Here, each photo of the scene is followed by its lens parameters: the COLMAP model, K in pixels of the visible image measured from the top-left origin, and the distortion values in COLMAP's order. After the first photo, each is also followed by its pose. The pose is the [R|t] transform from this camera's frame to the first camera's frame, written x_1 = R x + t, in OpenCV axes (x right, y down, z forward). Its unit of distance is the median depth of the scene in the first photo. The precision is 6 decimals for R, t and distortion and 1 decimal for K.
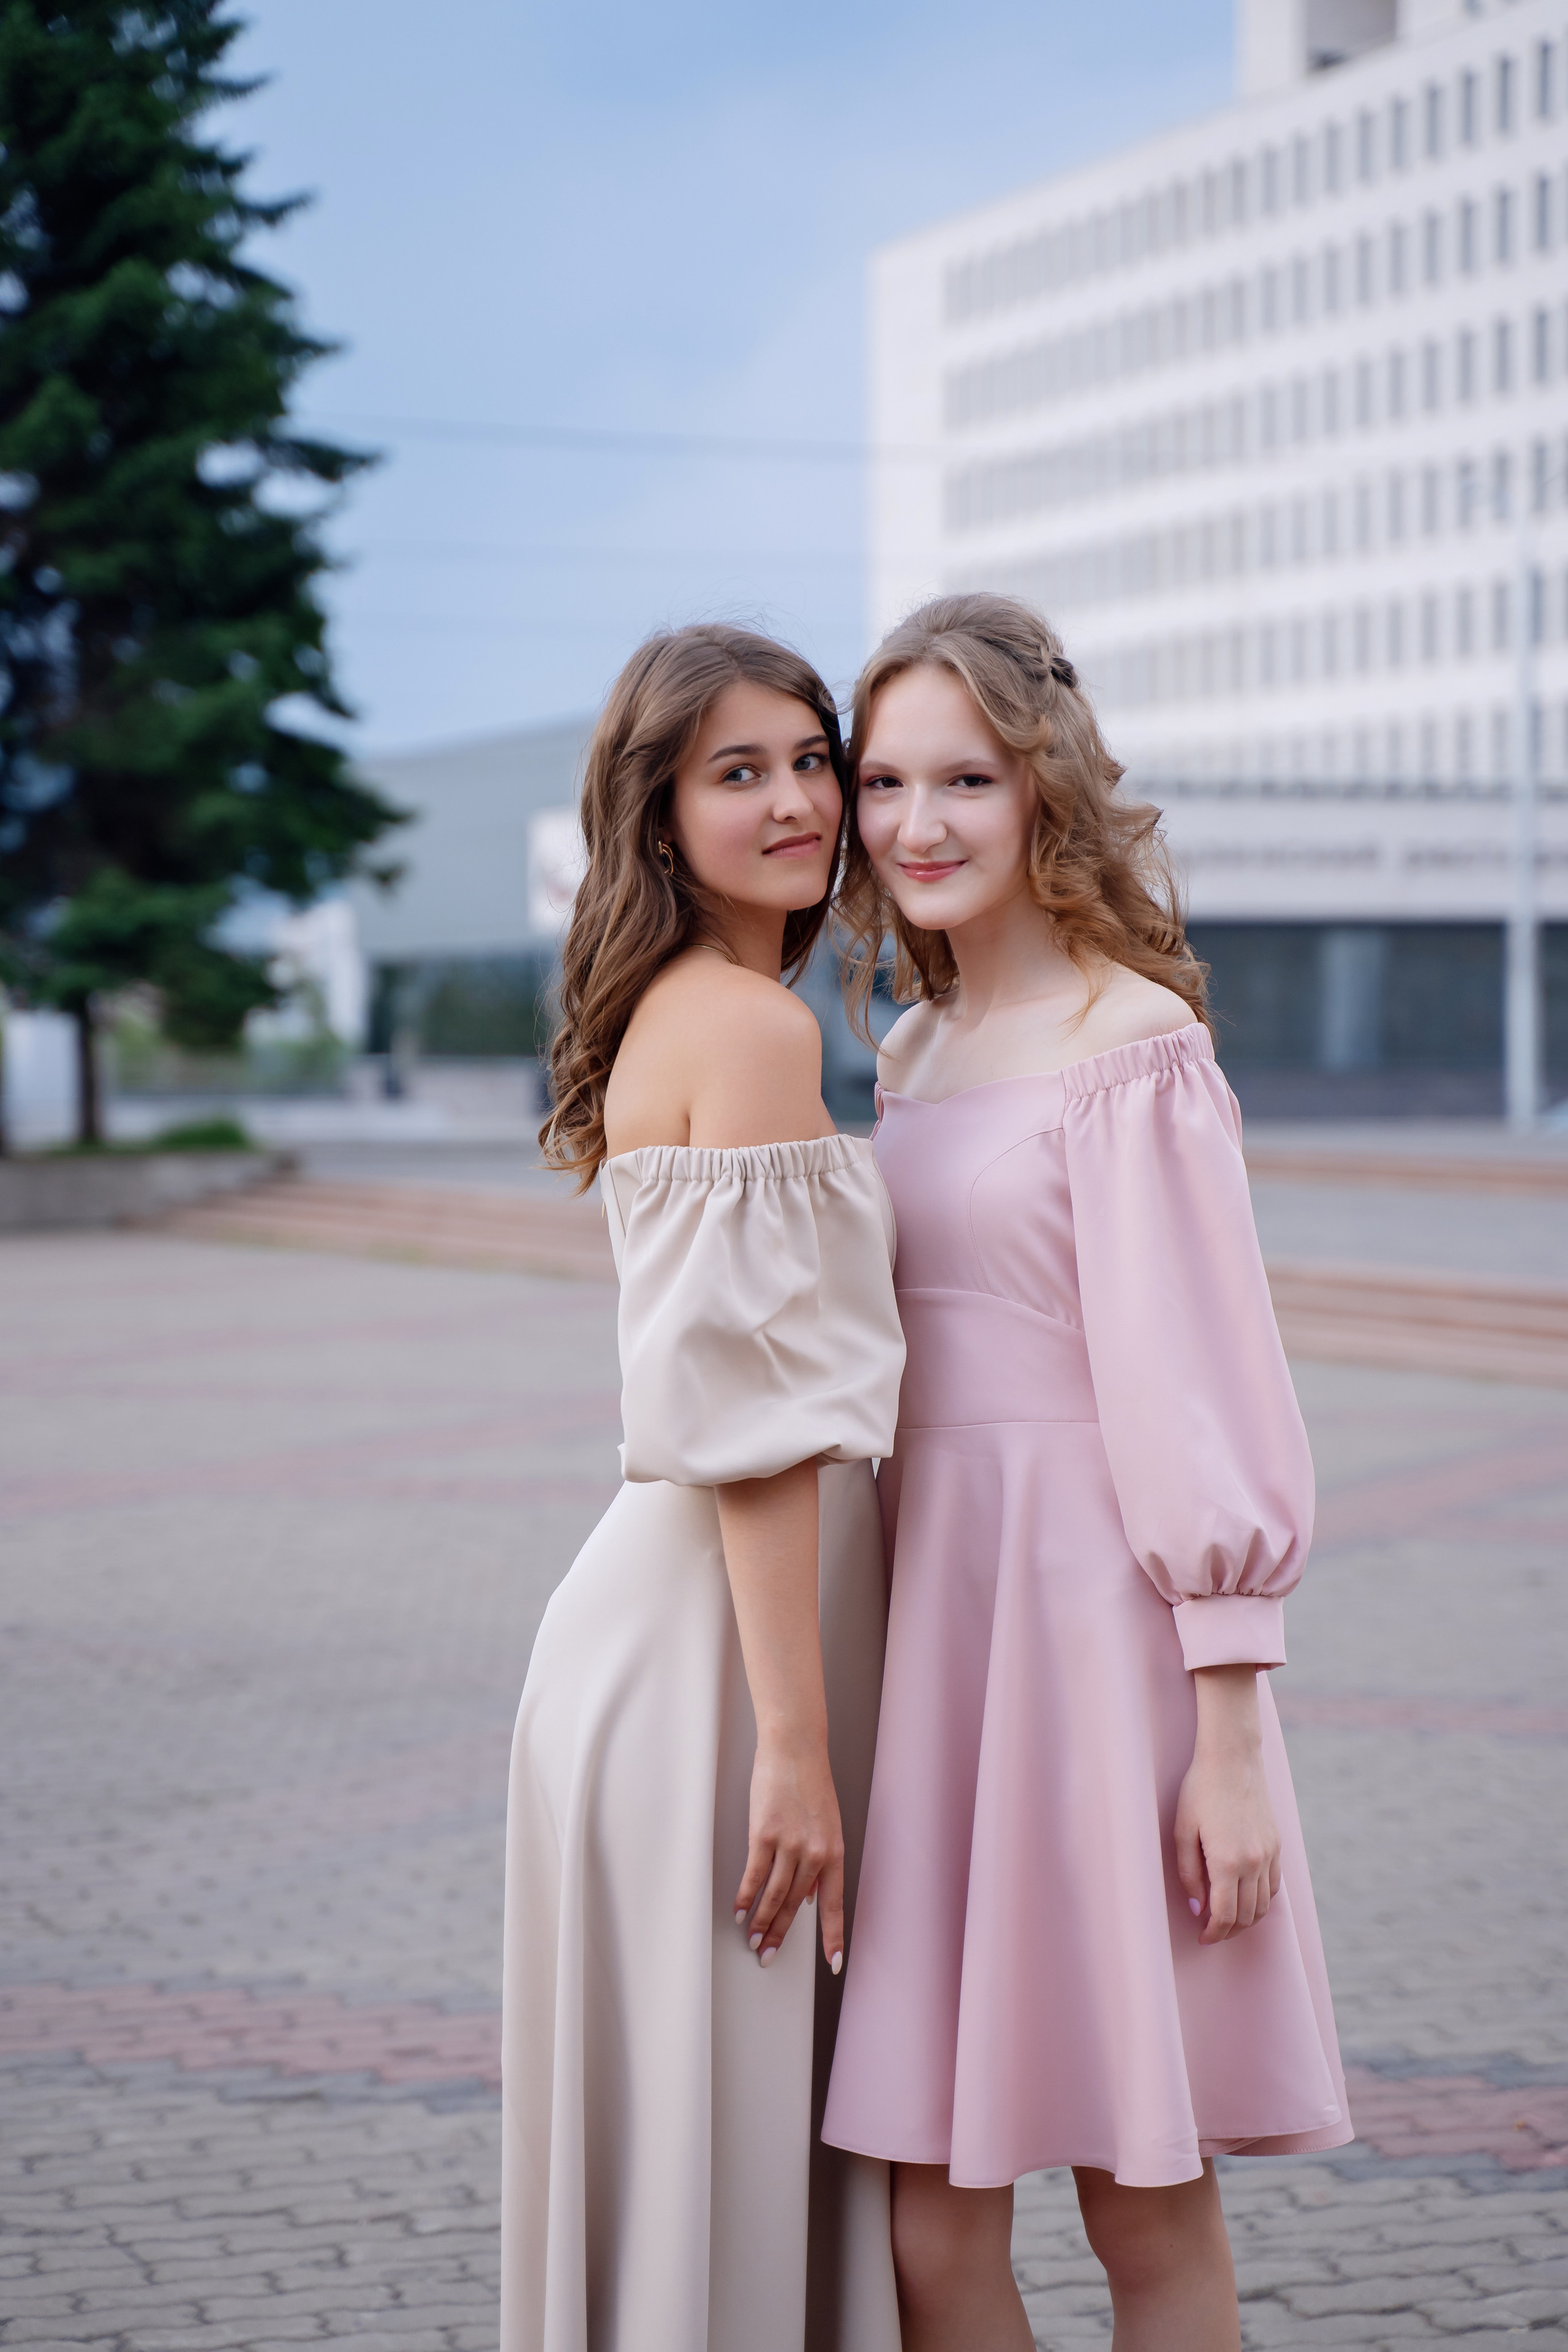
lens RADIAL K [[4898.0, 0, 797.3], [0, 4898.0, 1143.2], [0, 0, 1]] dist [0.290760, 0.000000]
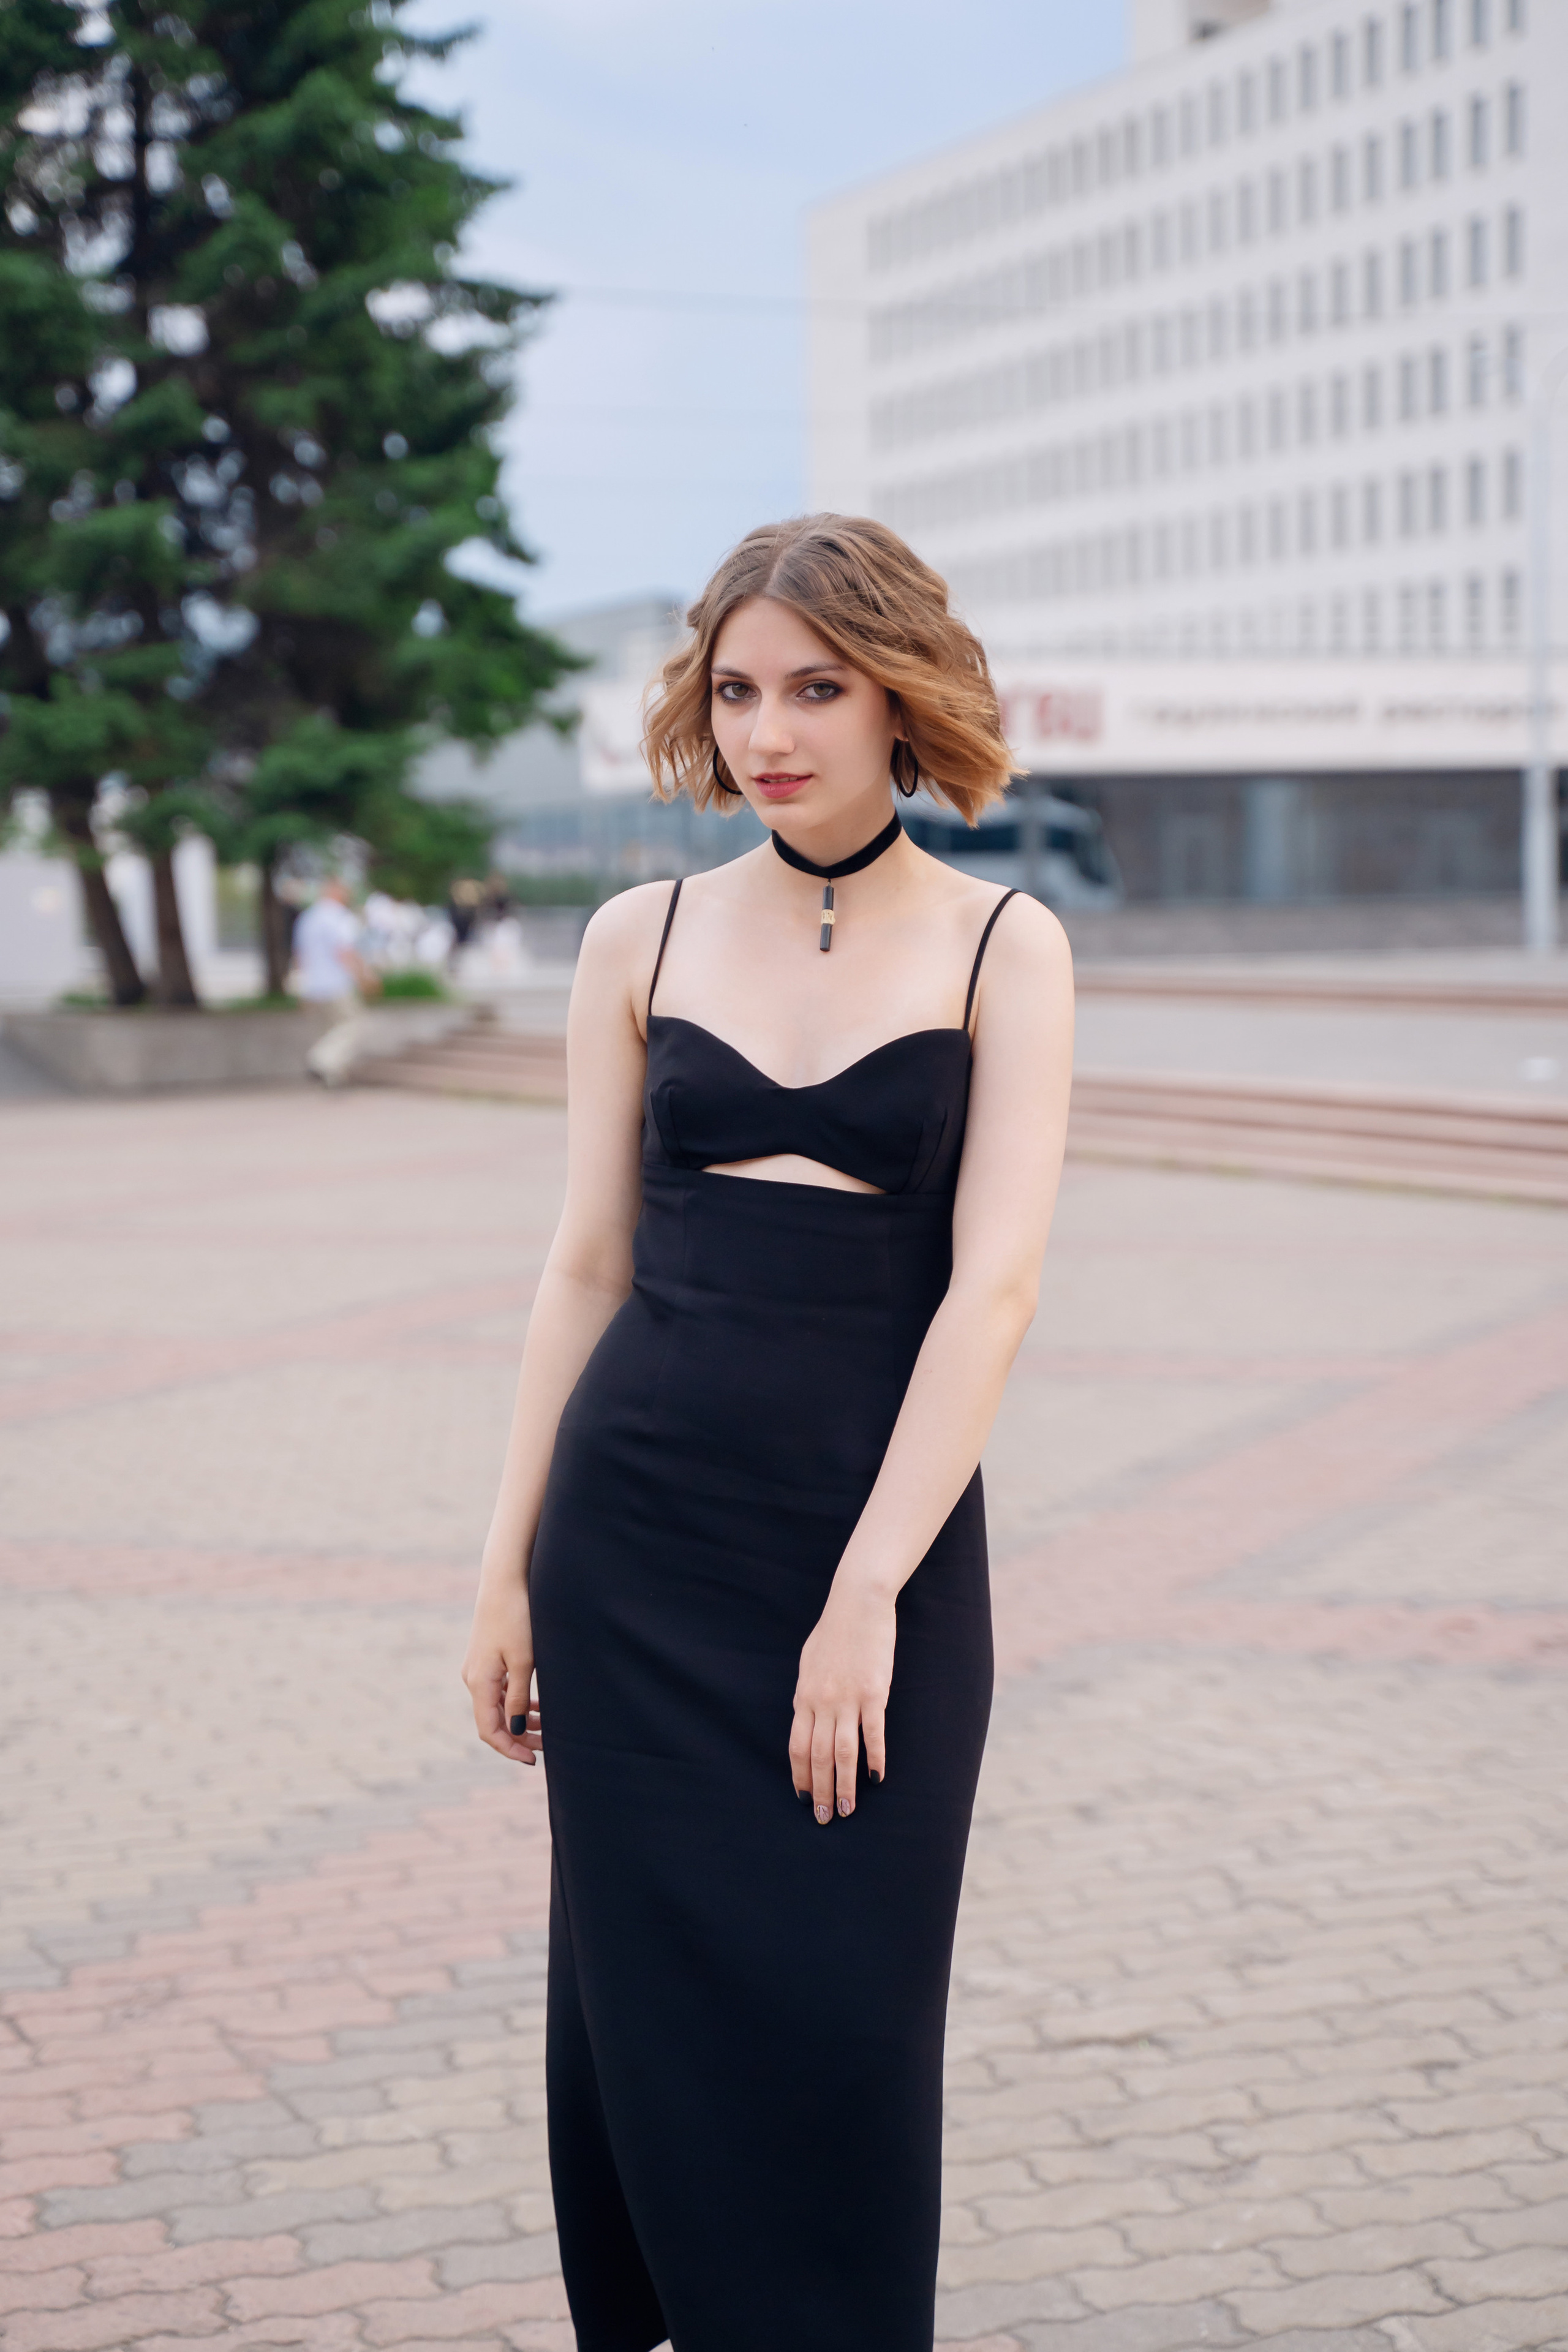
lens RADIAL K [[4123.0, 0, 799.4], [0, 4123.0, 1138.0], [0, 0, 1]] dist [0.219735, 0.000000]
pose [[0.999740, -0.017224, 0.014941, -0.051782], [0.016639, 0.999123, 0.038432, -0.001876], [-0.015590, -0.038173, 0.999150, 0.164207]]
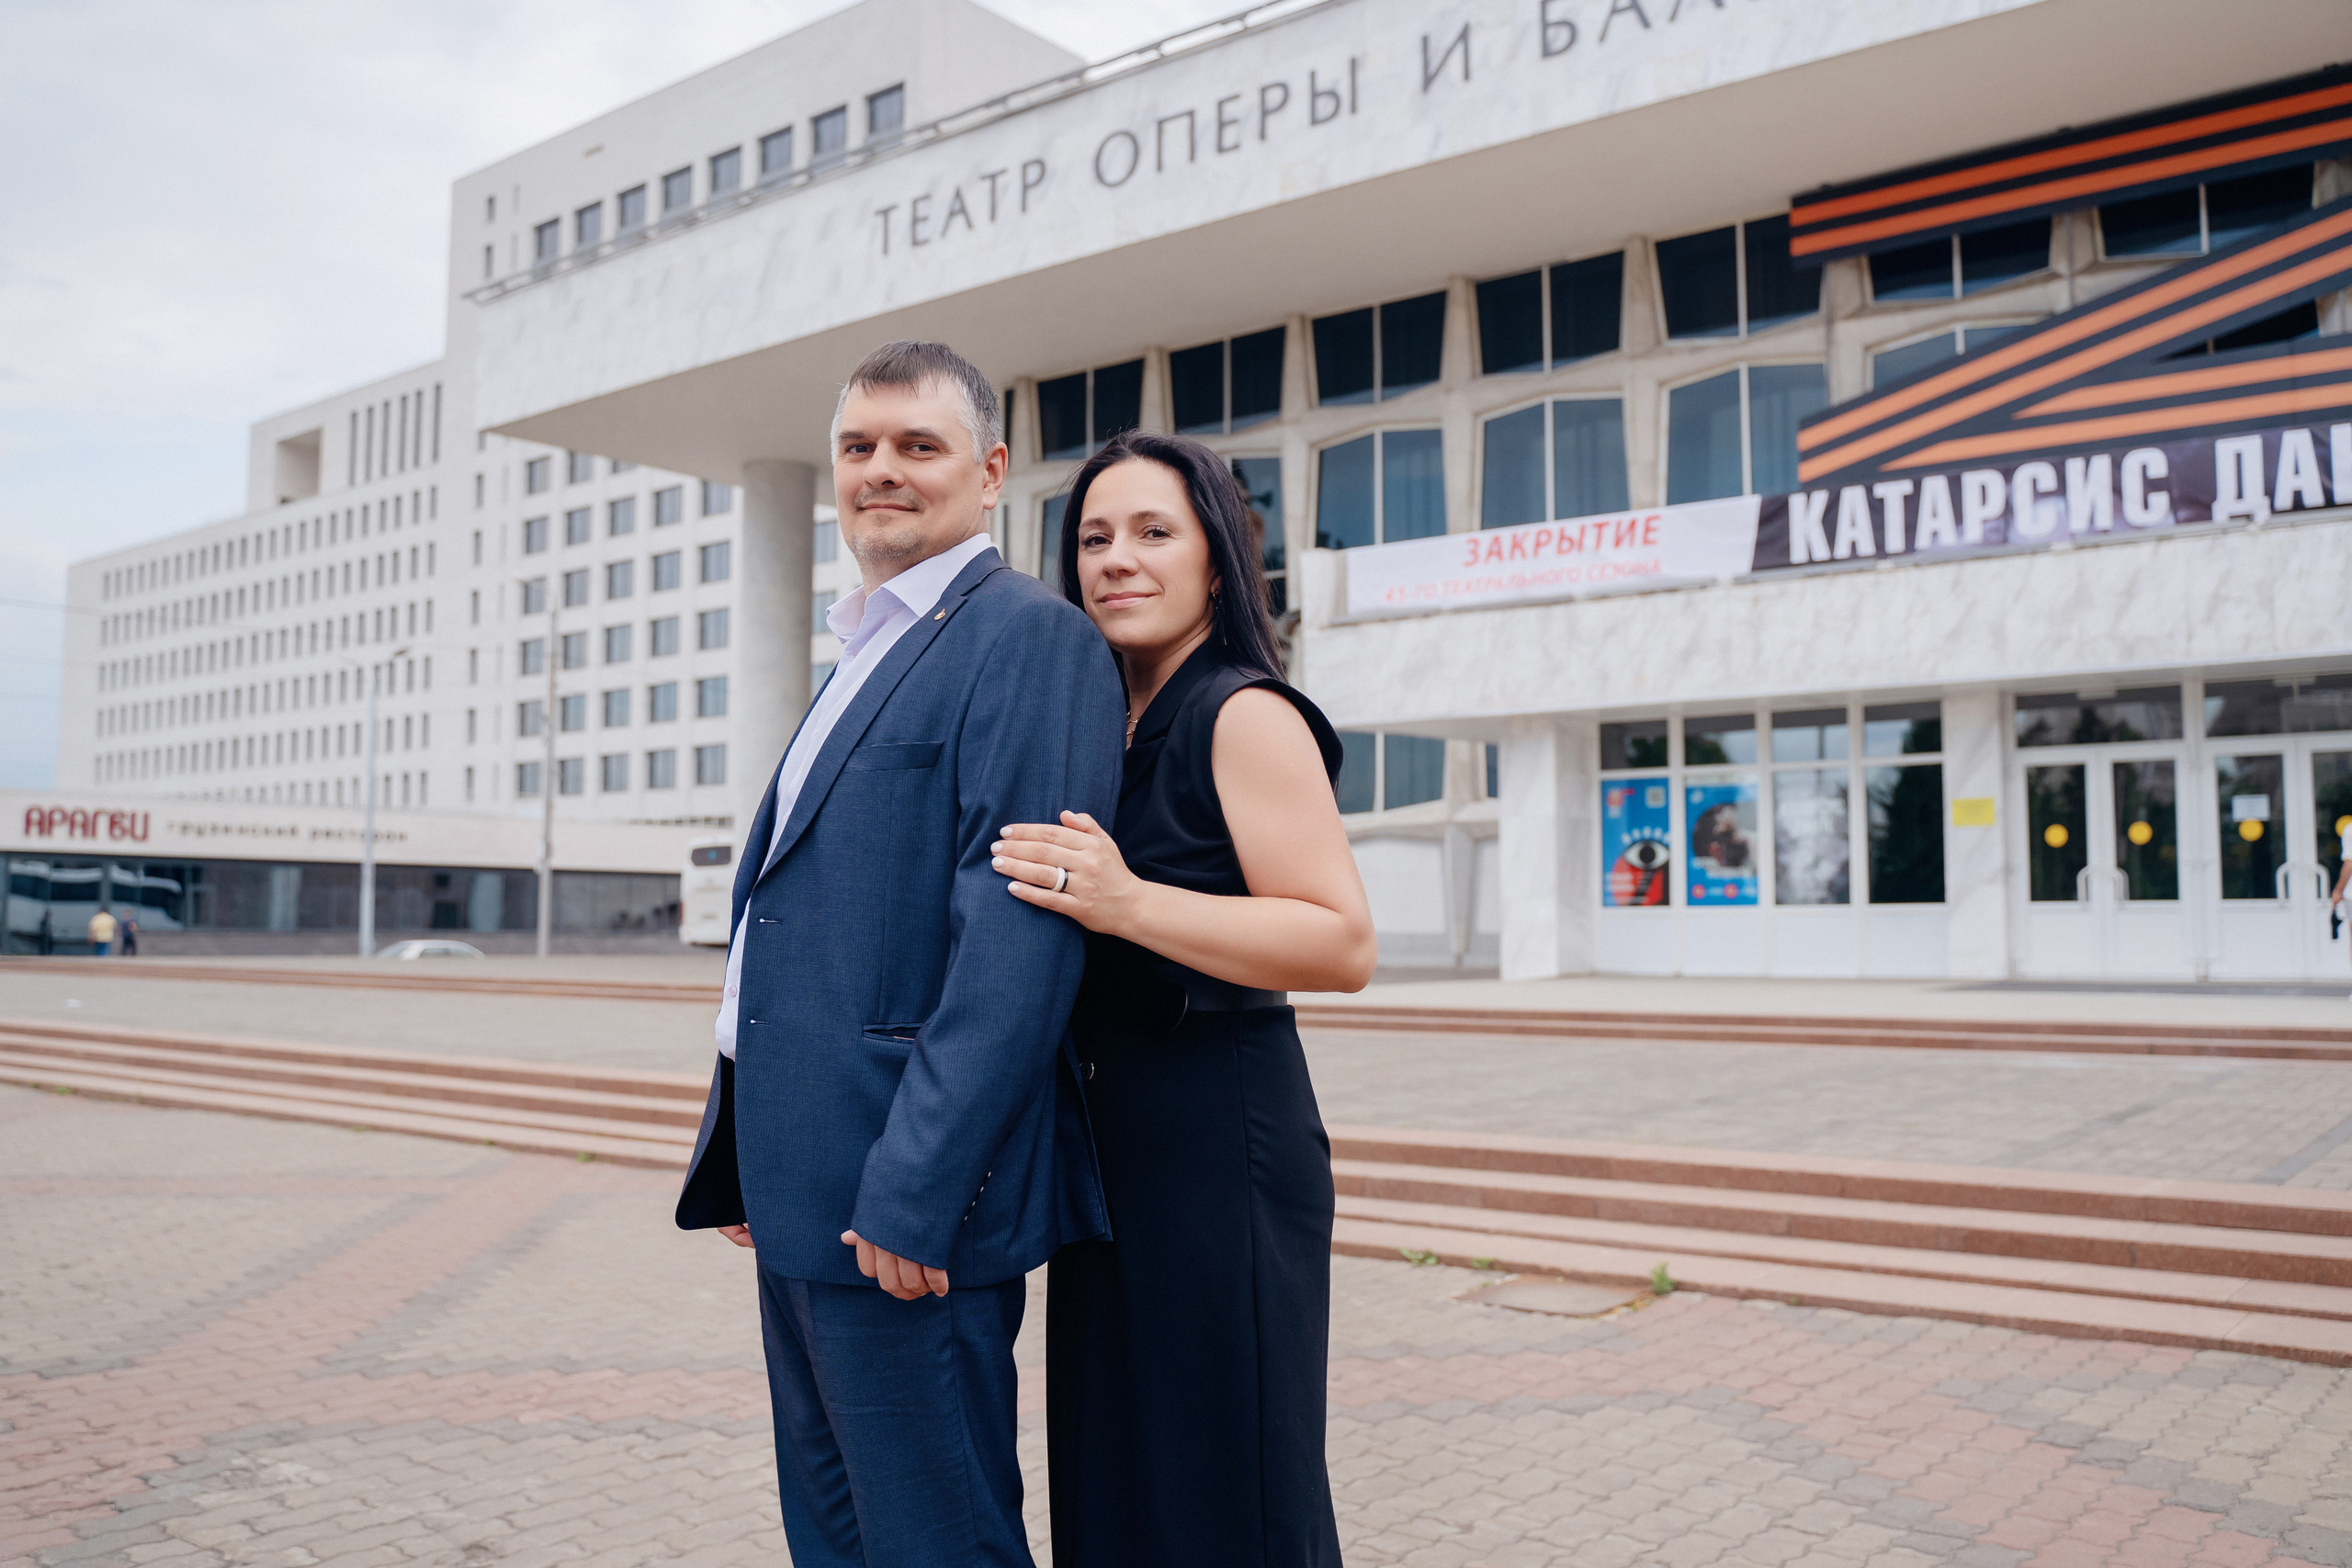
lens RADIAL K [[1980.8, 0, 1170.5], [0, 1980.8, 774.8], [0, 0, 1]] dist [-0.089286, 0.034204]
pose [[0.858625, 0.044498, 0.510669, 0.024085], [0.005995, 0.995285, -0.096806, 0.001922], [-0.512569, 0.086182, 0.854310, 0.188548]]
